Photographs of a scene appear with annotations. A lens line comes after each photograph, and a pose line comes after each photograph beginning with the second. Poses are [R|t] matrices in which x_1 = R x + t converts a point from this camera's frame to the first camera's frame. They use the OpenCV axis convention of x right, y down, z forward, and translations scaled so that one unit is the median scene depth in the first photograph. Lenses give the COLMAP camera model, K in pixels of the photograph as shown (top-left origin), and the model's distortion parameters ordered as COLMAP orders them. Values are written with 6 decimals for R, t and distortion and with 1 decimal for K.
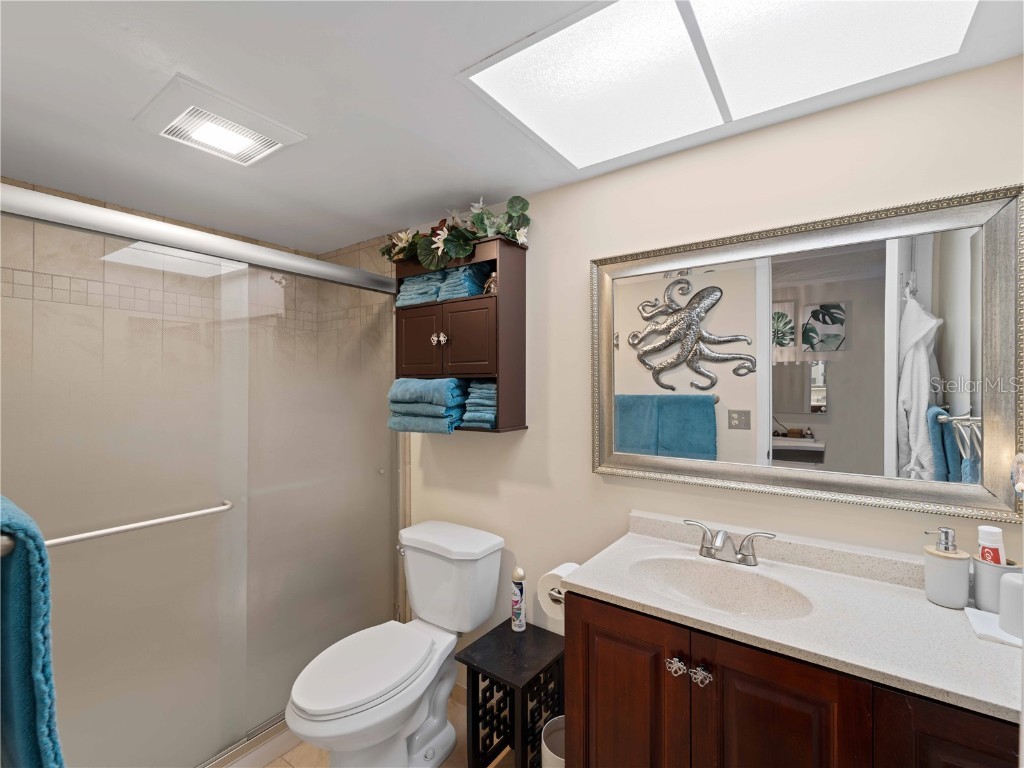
lens RADIAL K [[459.5, 0, 512.3], [0, 459.5, 385.3], [0, 0, 1]] dist [0.005344, -0.003431]
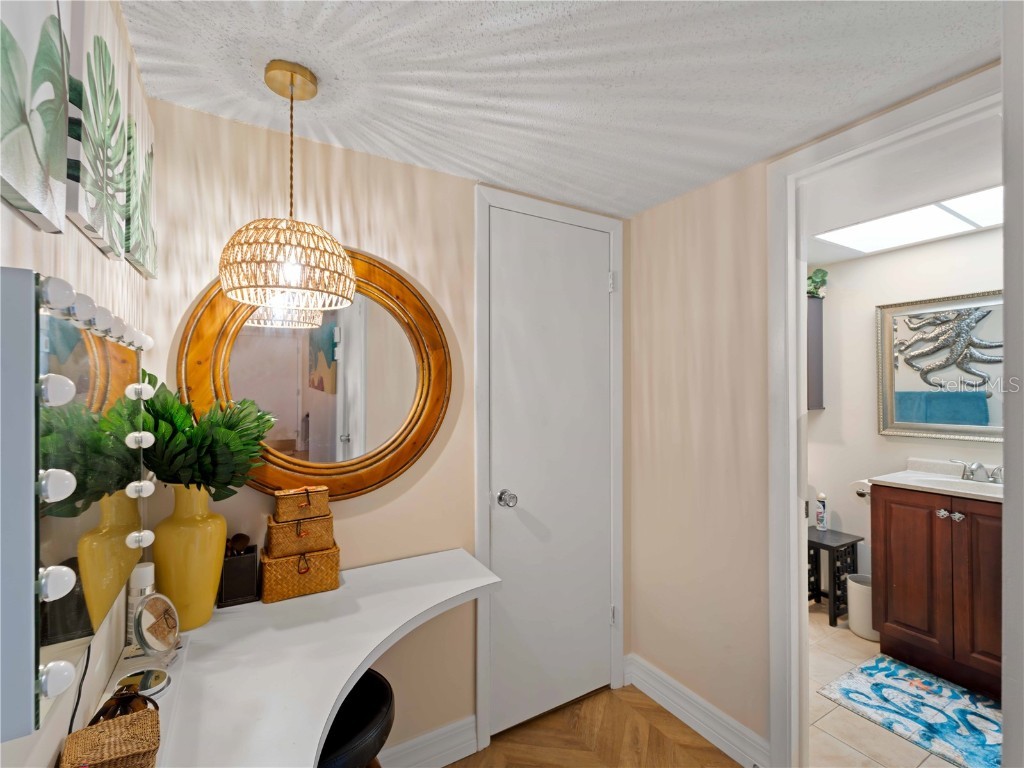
lens RADIAL K [[459.5, 0, 512.8], [0, 459.5, 386.8], [0, 0, 1]] dist [0.005344, -0.003431]
pose [[0.914184, -0.005249, -0.405266, -0.200223], [0.002575, 0.999971, -0.007143, 0.015633], [0.405292, 0.005486, 0.914171, -0.589719]]
